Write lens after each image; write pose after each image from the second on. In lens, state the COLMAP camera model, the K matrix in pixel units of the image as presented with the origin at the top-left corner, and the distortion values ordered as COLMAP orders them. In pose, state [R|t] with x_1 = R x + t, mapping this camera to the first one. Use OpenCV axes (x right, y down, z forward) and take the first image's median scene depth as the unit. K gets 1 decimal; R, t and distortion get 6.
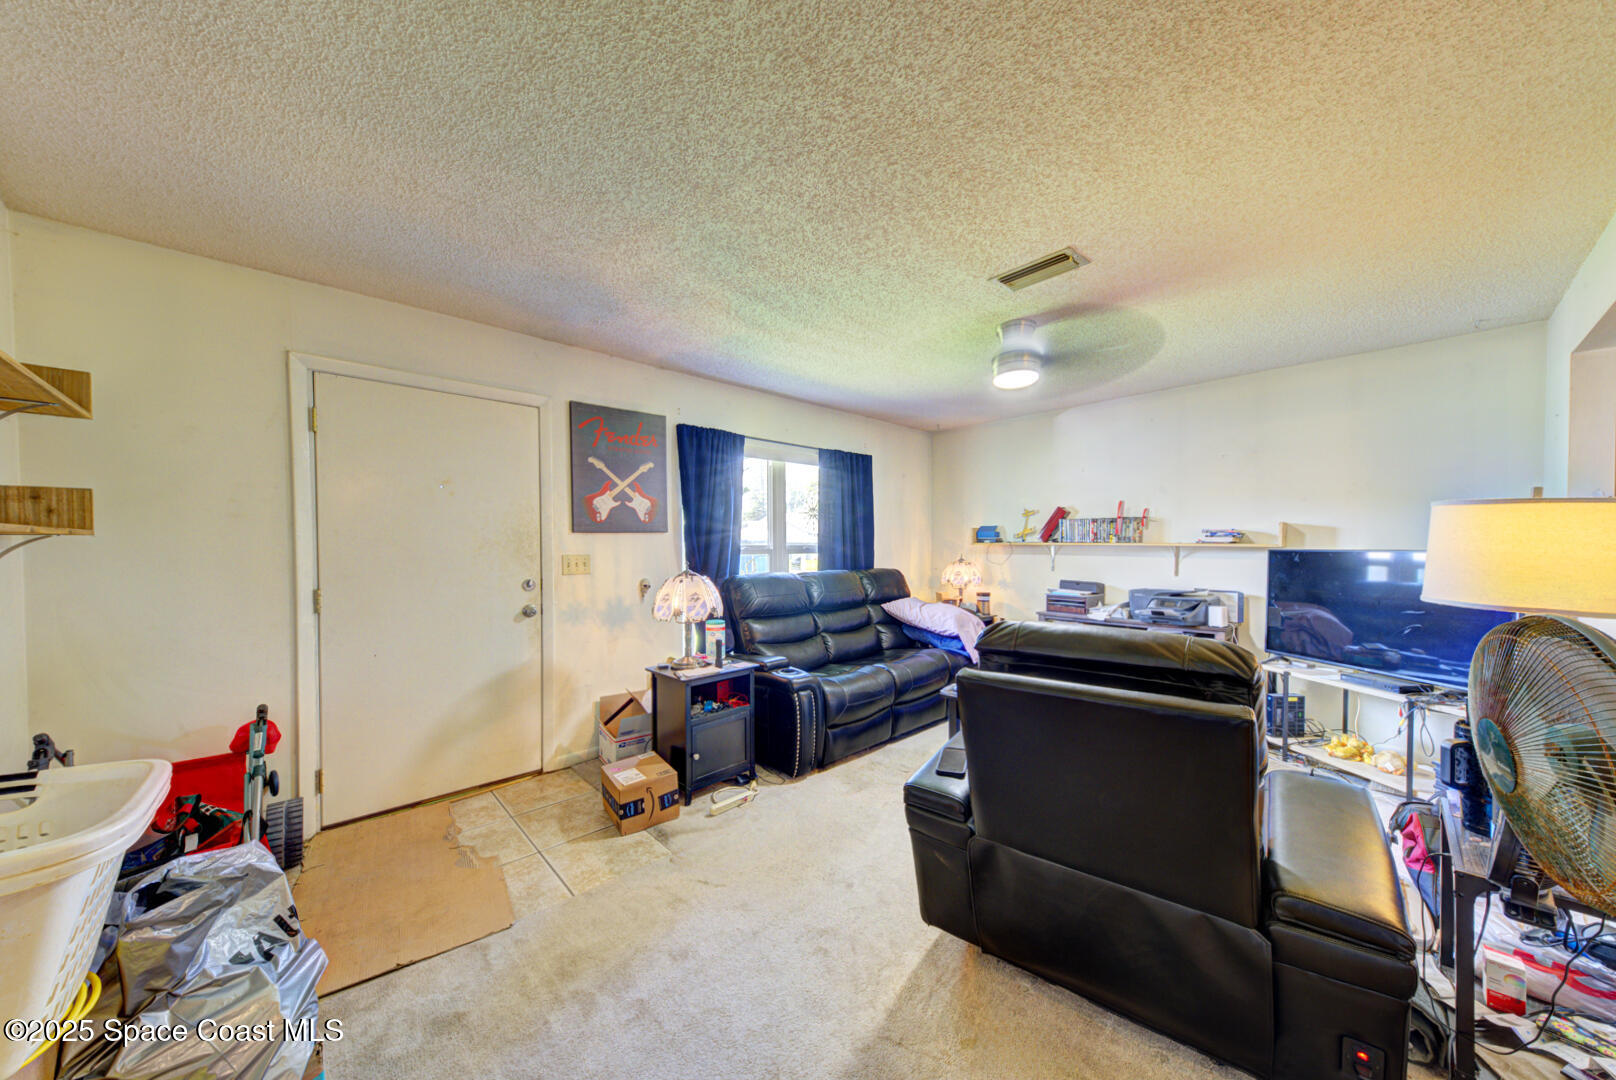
lens RADIAL K [[547.6, 0, 805.8], [0, 547.6, 543.2], [0, 0, 1]] dist [0.011861, -0.001389]
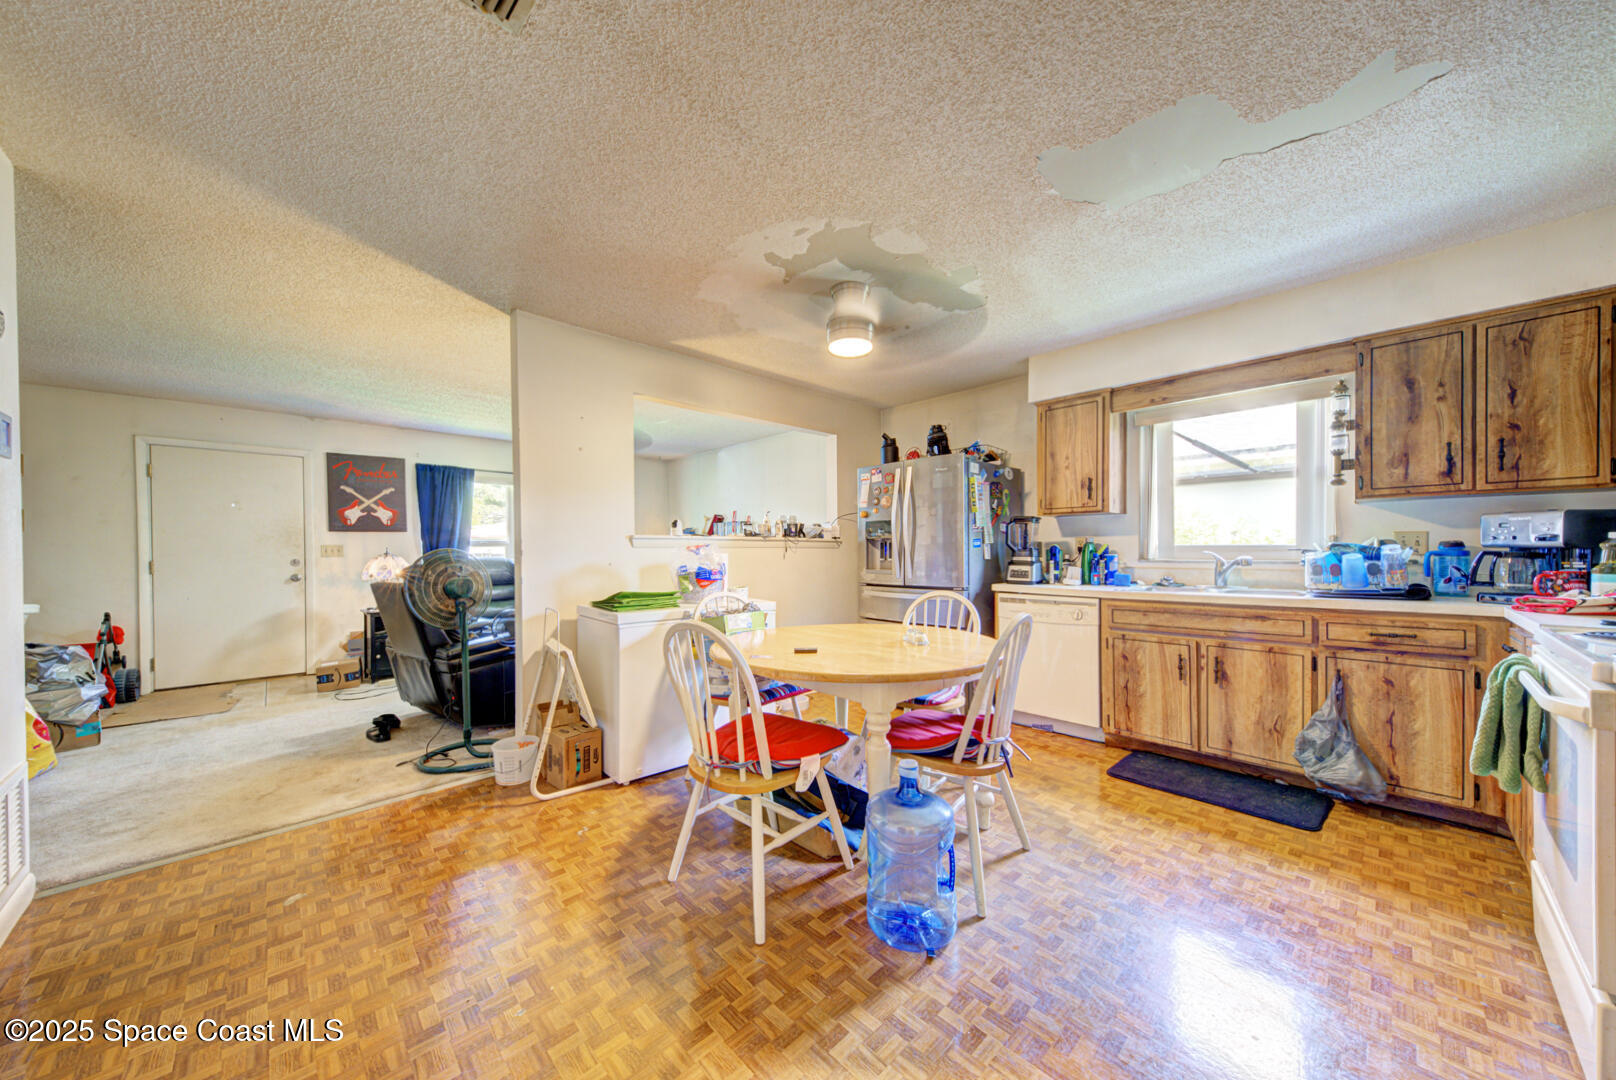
lens RADIAL K [[547.6, 0, 800.0], [0, 547.6, 543.7], [0, 0, 1]] dist [0.011861, -0.001389]
pose [[0.999904, -0.007248, 0.011777, 0.942198], [0.007384, 0.999906, -0.011594, 0.045599], [-0.011692, 0.011680, 0.999863, -0.660051]]
